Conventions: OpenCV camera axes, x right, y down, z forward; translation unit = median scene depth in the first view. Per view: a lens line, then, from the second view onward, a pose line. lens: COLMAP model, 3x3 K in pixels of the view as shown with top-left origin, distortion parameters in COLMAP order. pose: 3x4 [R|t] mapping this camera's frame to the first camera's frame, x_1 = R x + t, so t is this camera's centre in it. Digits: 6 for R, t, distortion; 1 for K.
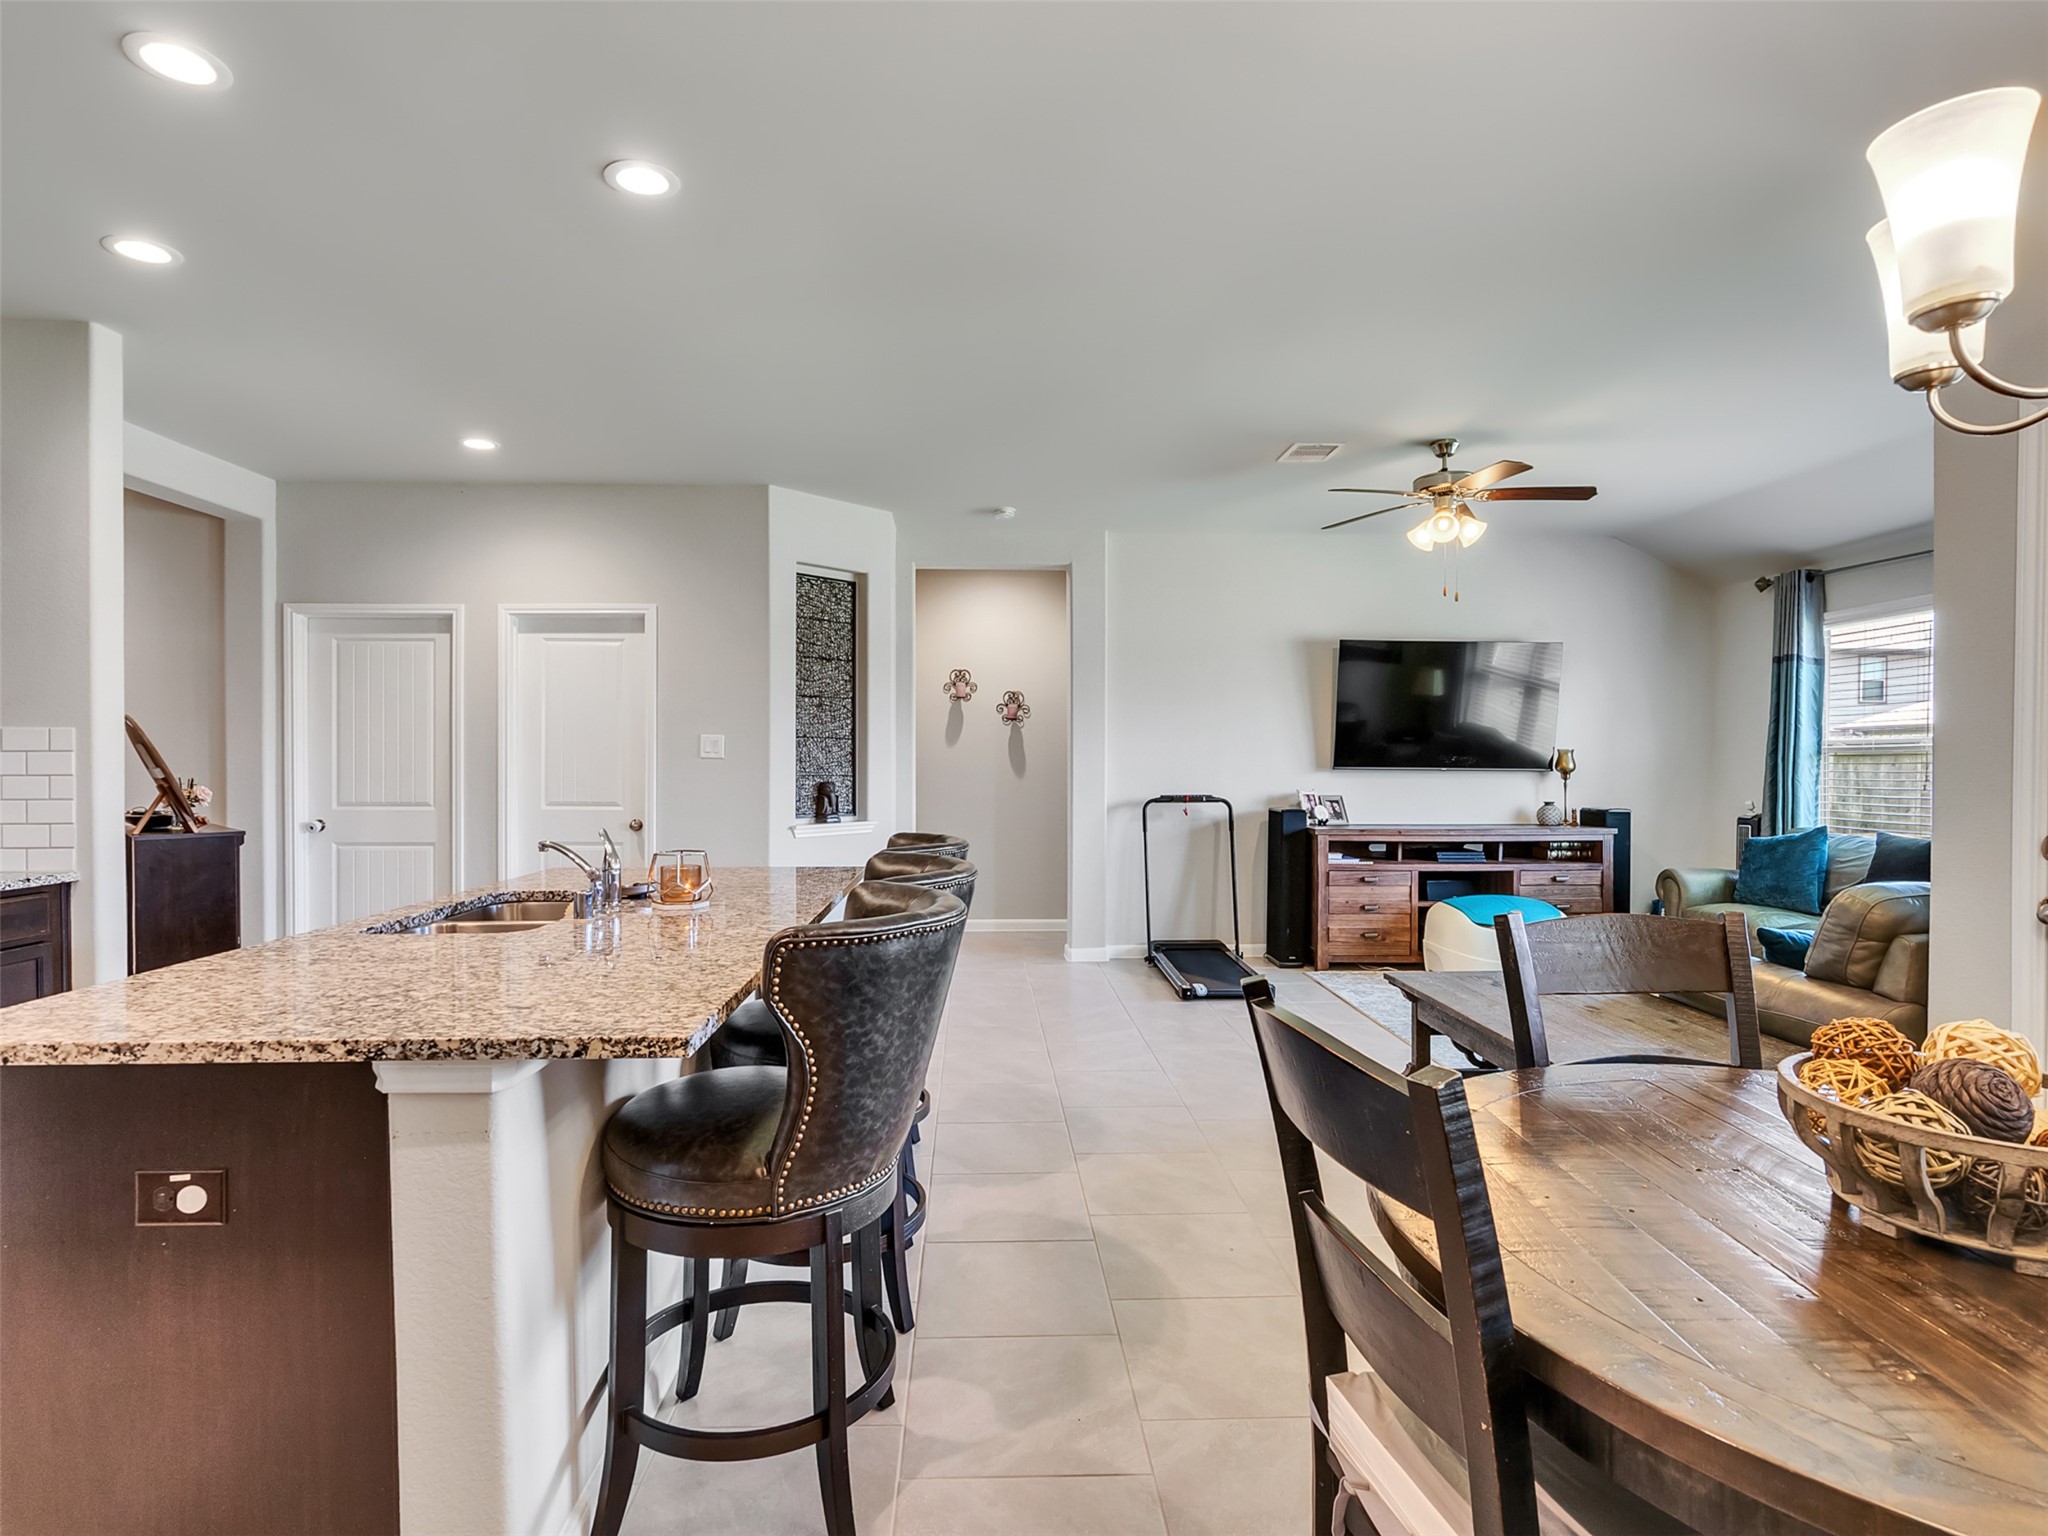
lens RADIAL K [[1050.1, 0, 1005.1], [0, 1050.1, 765.8], [0, 0, 1]] dist [-0.013796, 0.012228]
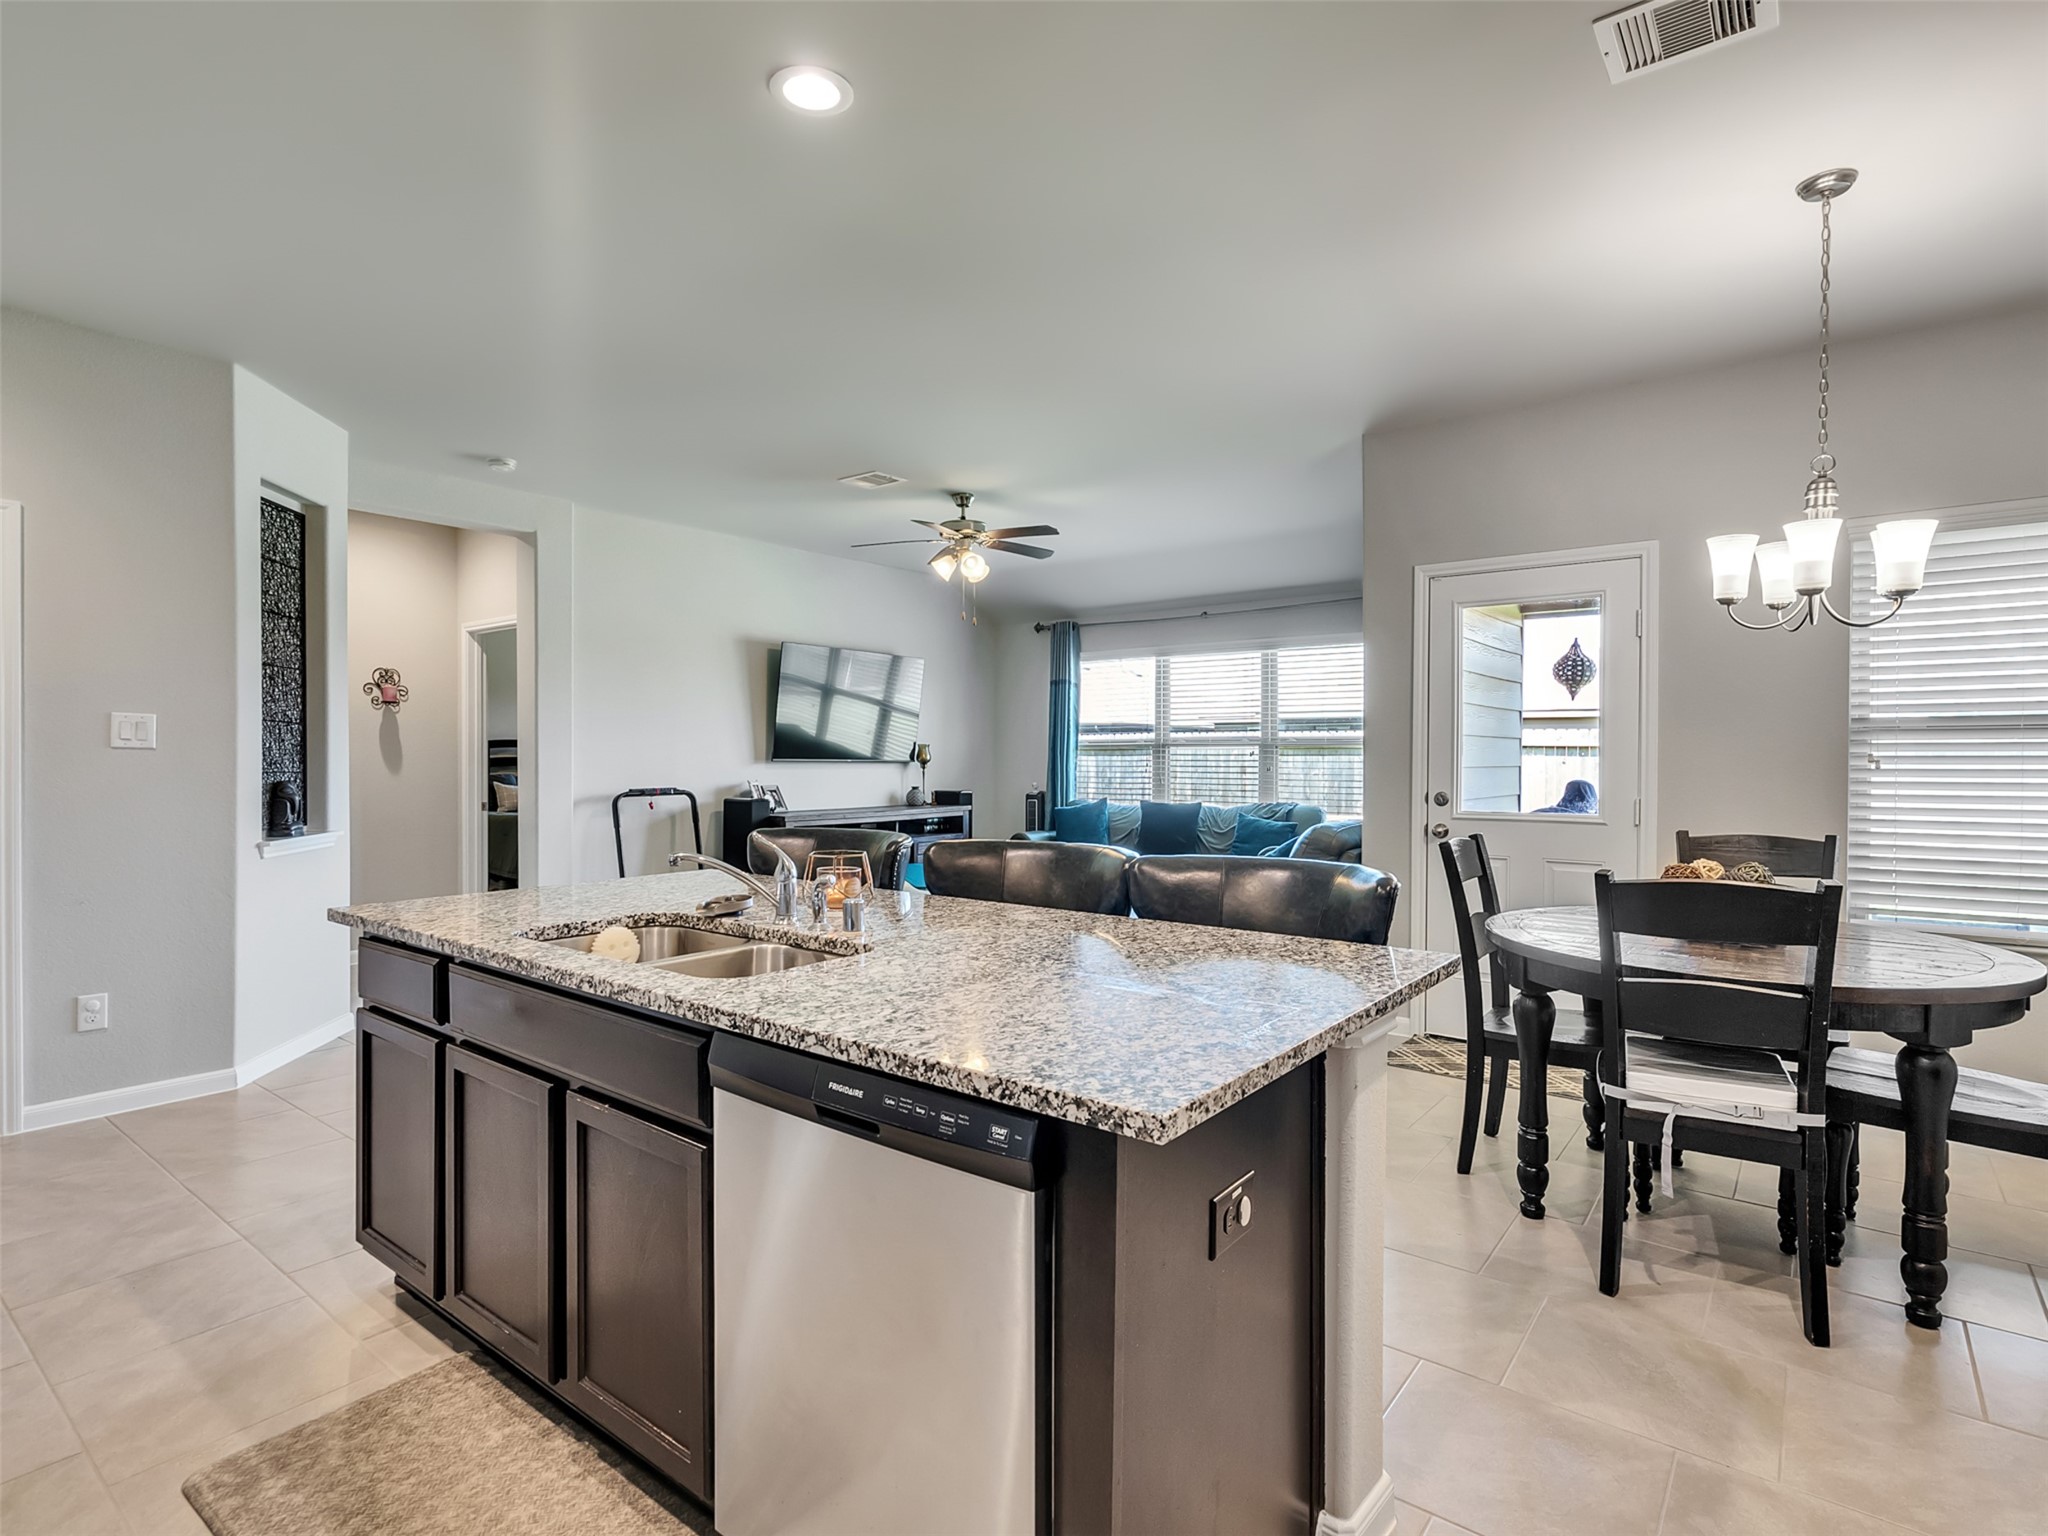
lens RADIAL K [[1046.6, 0, 1006.9], [0, 1046.6, 764.4], [0, 0, 1]] dist [-0.005256, 0.000232]
pose [[0.642236, -0.007180, 0.766473, -0.431457], [0.003369, 0.999973, 0.006544, 0.000407], [-0.766500, -0.001620, 0.642243, 0.146528]]
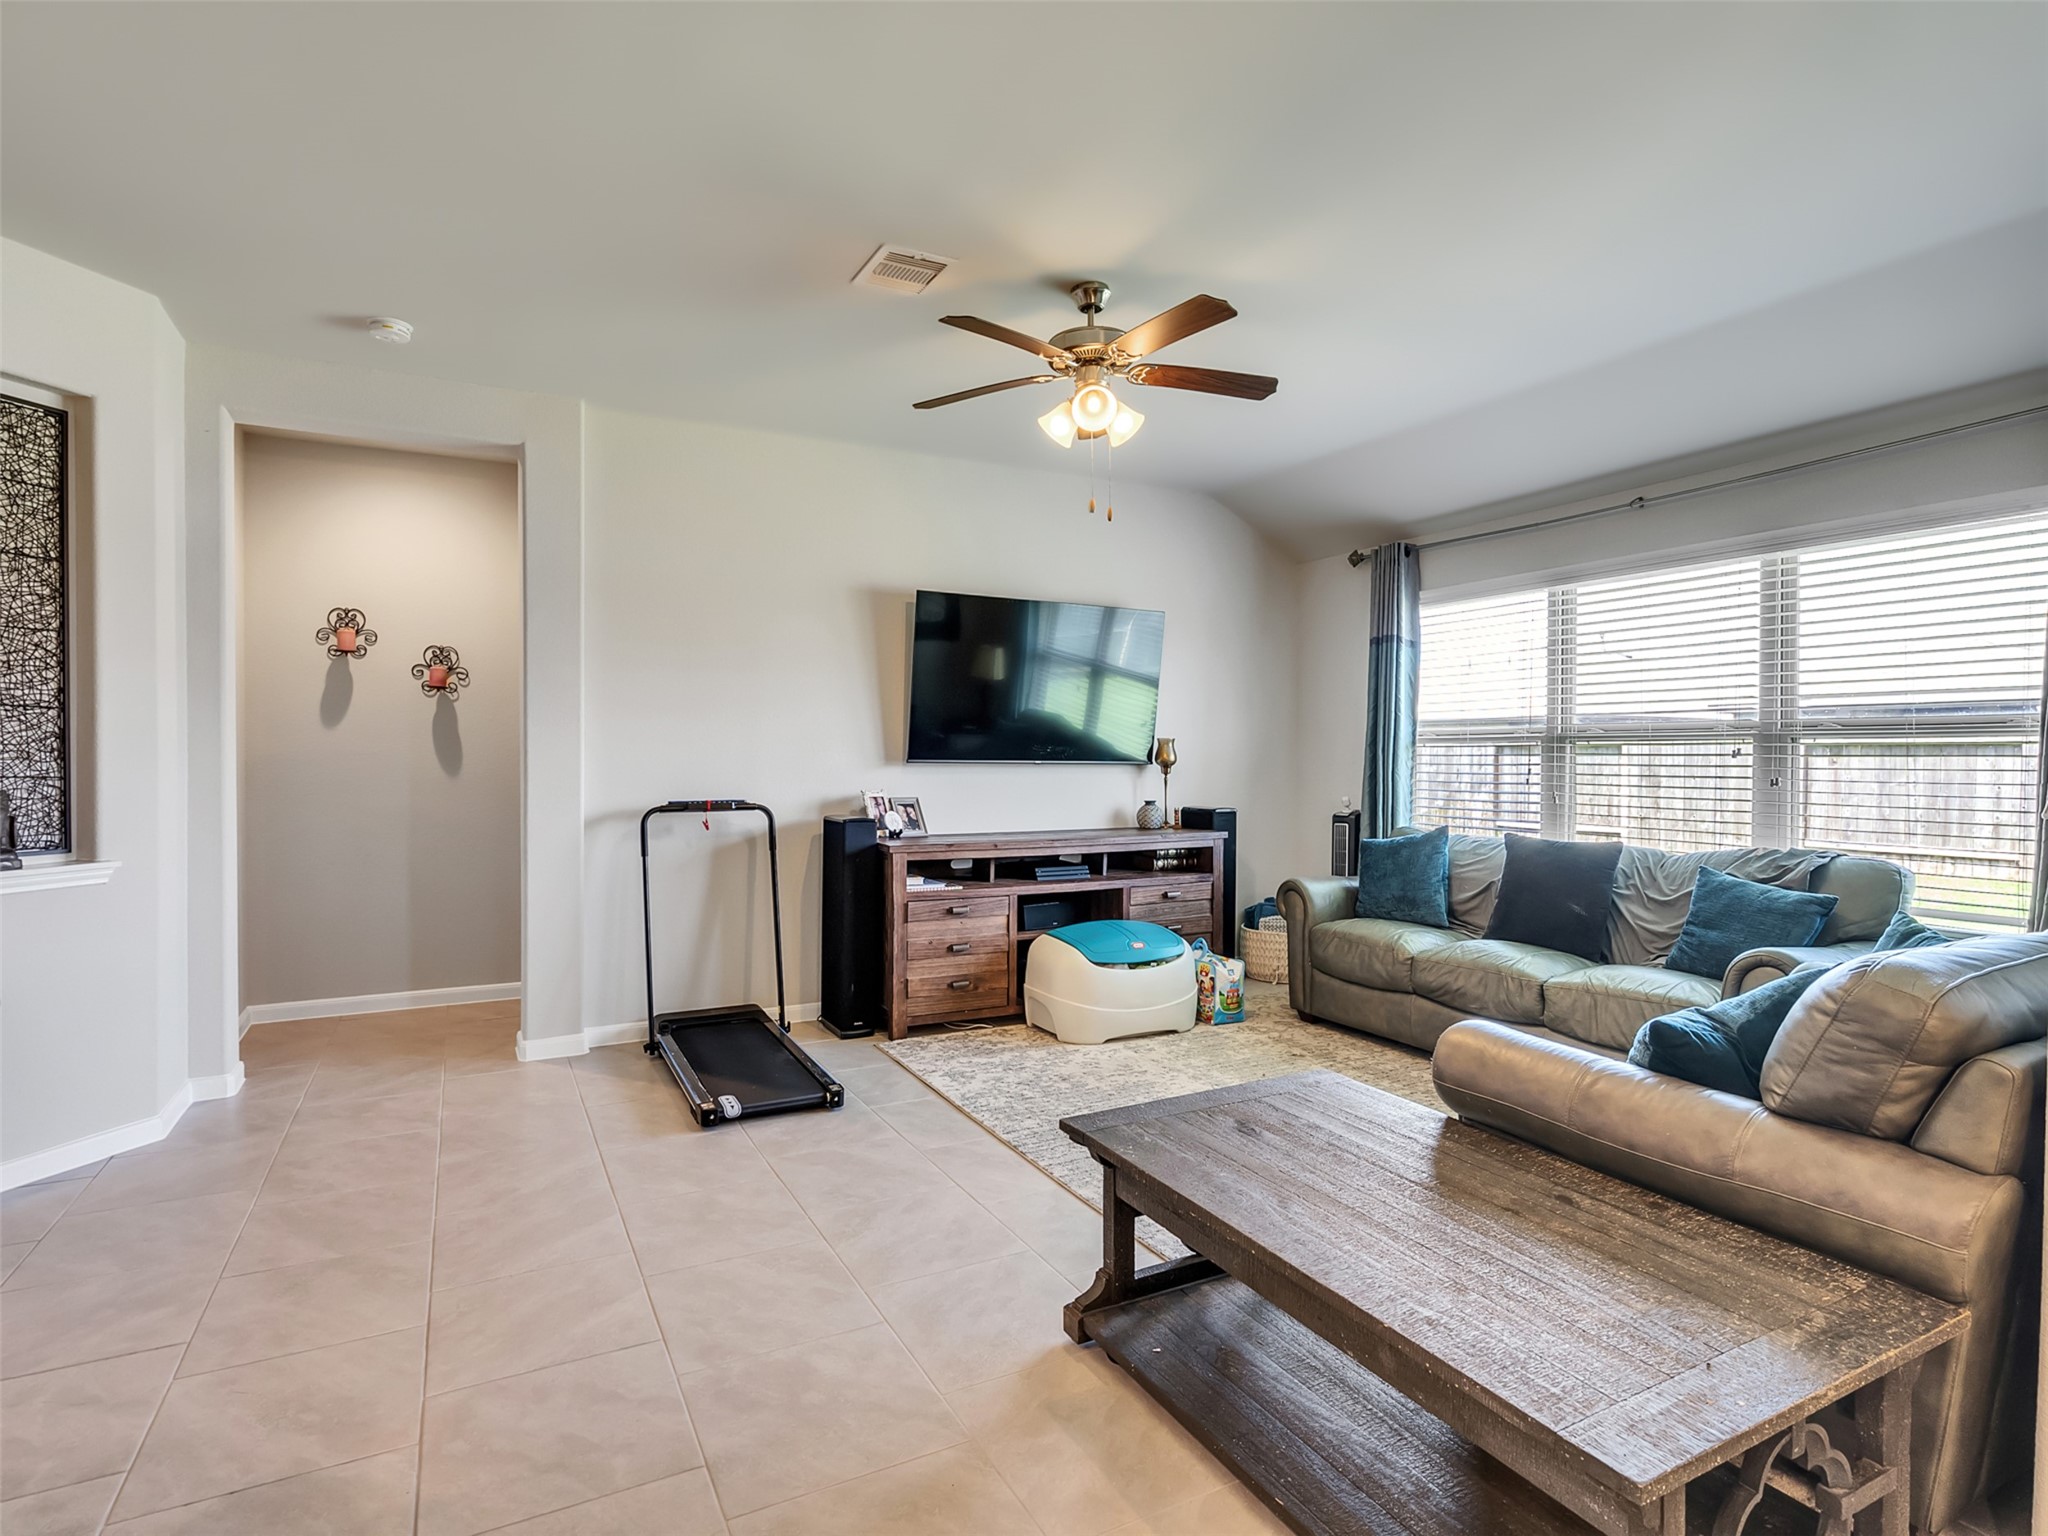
lens RADIAL K [[1046.6, 0, 1006.9], [0, 1046.6, 764.4], [0, 0, 1]] dist [-0.005256, 0.000232]
pose [[0.901042, -0.002988, 0.433722, 0.061646], [0.000116, 0.999978, 0.006649, -0.000688], [-0.433732, -0.005941, 0.901022, 0.350815]]
